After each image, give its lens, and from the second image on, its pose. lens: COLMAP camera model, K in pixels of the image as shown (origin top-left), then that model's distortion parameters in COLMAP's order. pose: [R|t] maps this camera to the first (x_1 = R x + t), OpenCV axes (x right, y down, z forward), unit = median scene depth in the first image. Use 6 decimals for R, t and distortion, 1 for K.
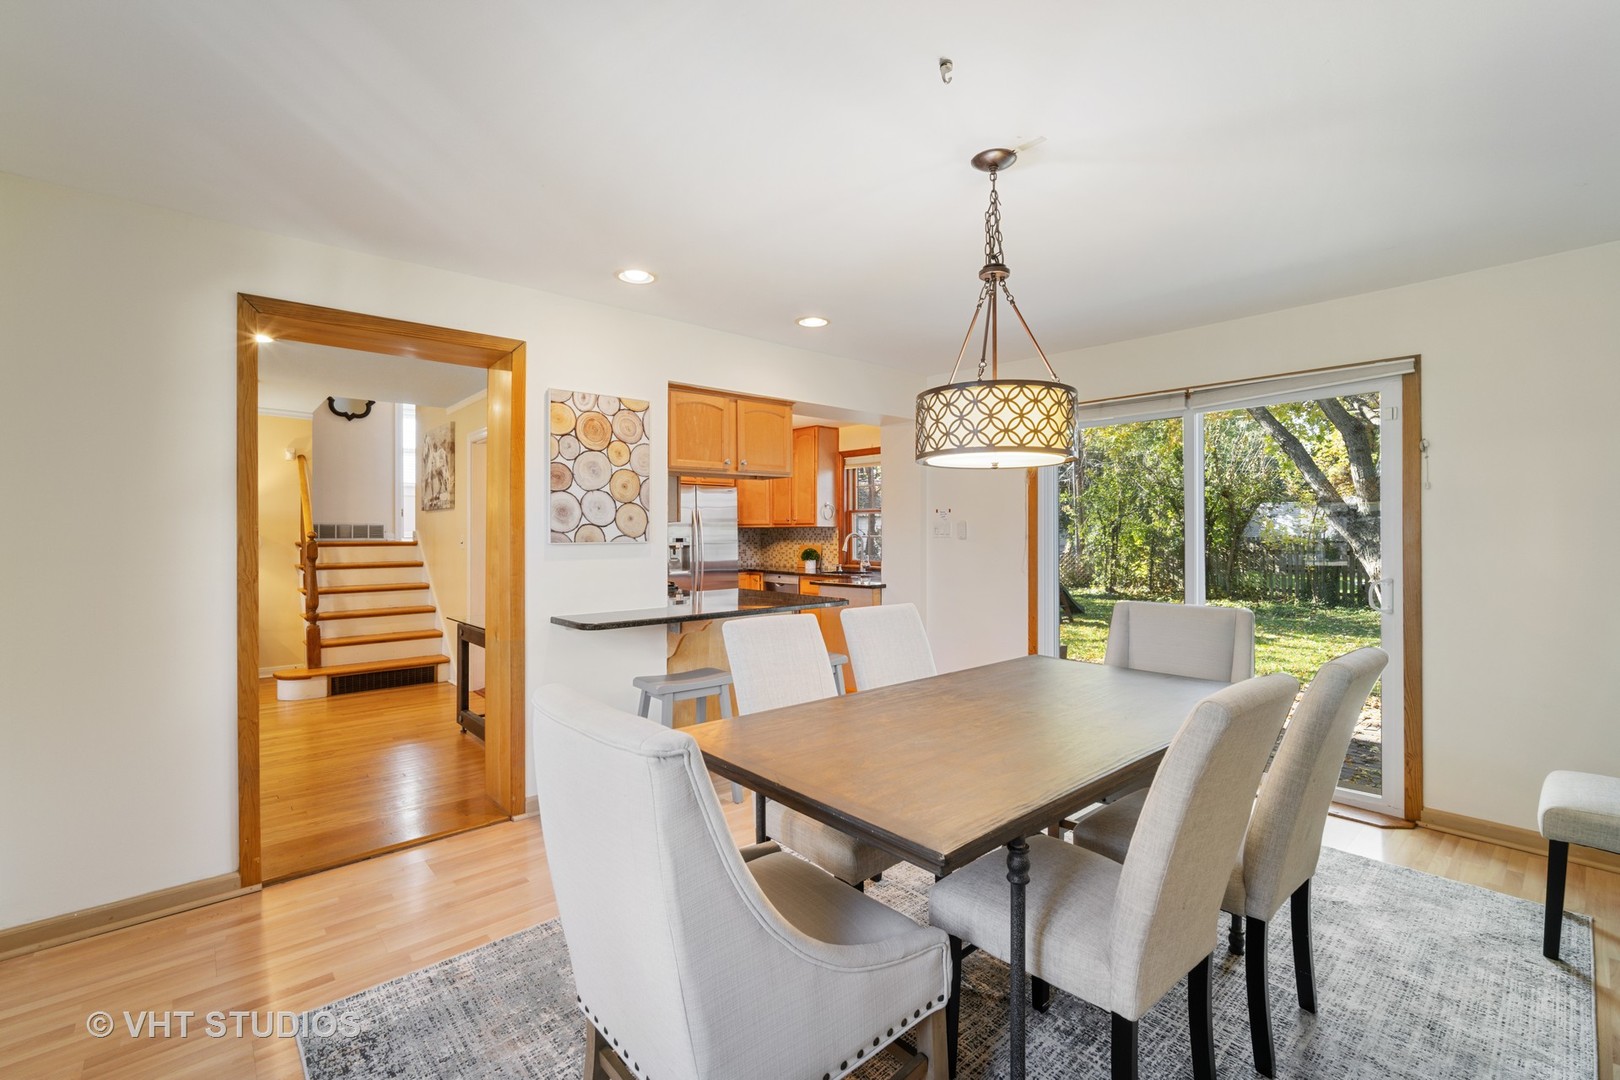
lens RADIAL K [[699.1, 0, 815.5], [0, 699.1, 540.0], [0, 0, 1]] dist [-0.001872, -0.000158]
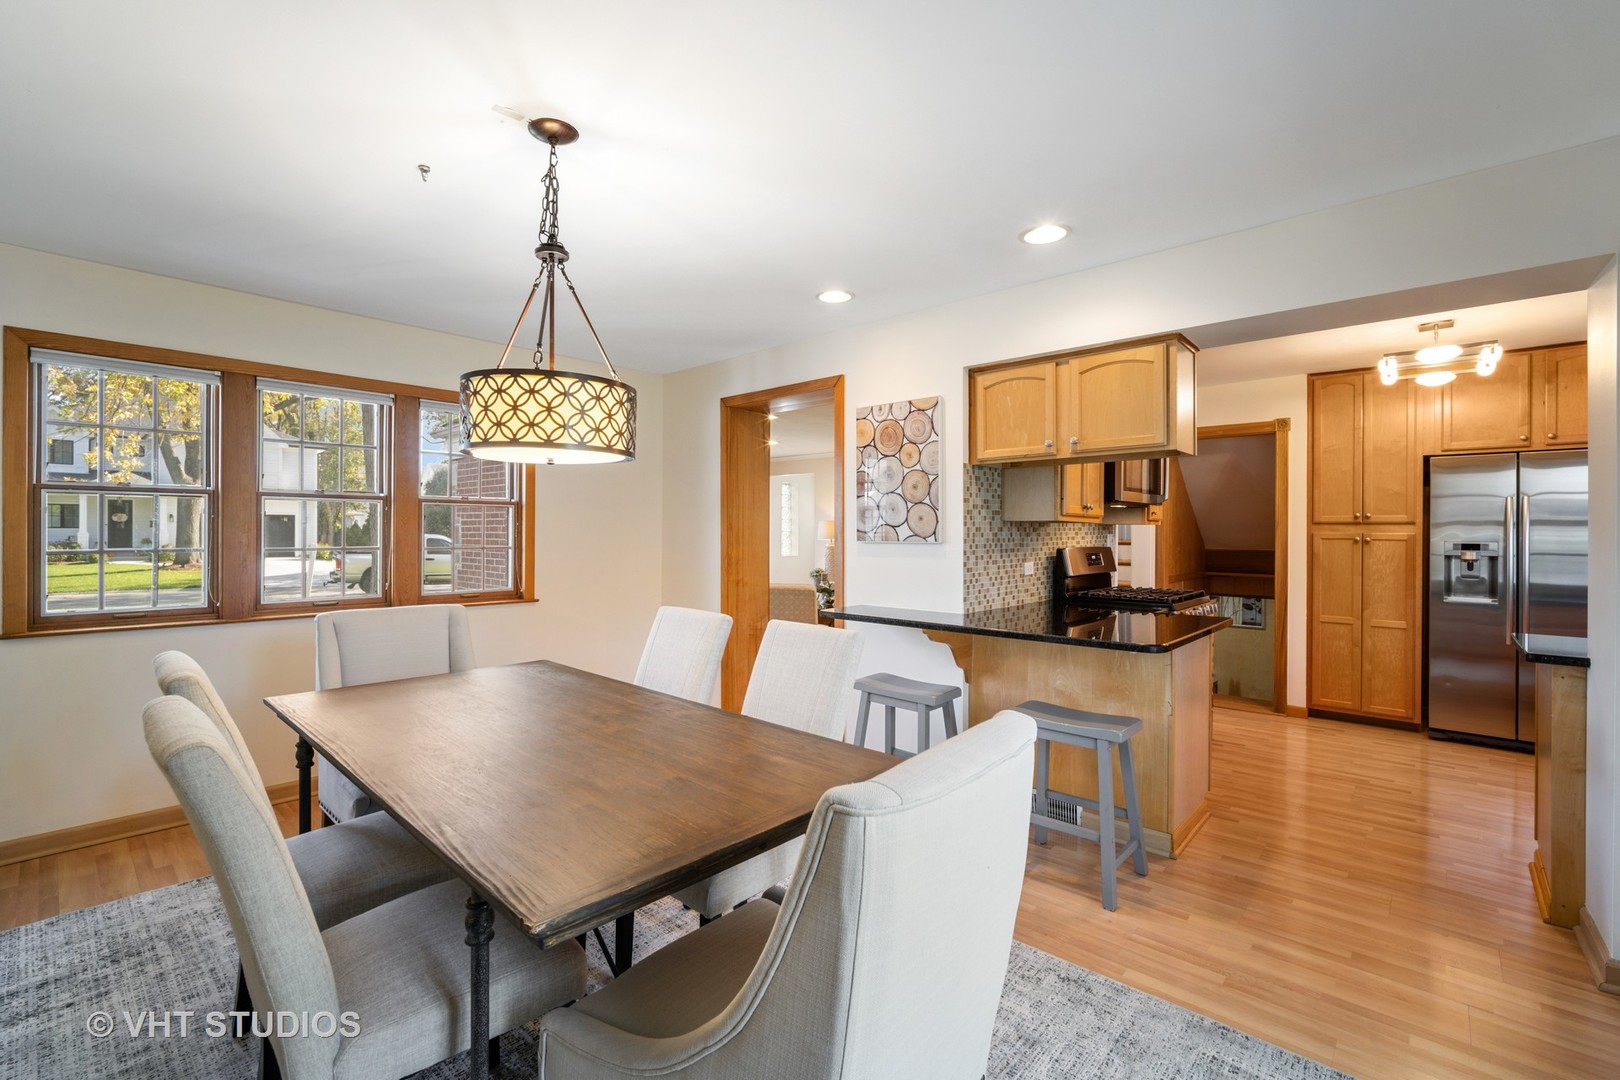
lens RADIAL K [[699.1, 0, 816.3], [0, 699.1, 531.9], [0, 0, 1]] dist [-0.001872, -0.000158]
pose [[0.111139, 0.000850, -0.993805, 0.714460], [-0.014125, 0.999900, -0.000724, -0.008948], [0.993704, 0.014117, 0.111140, 0.747356]]
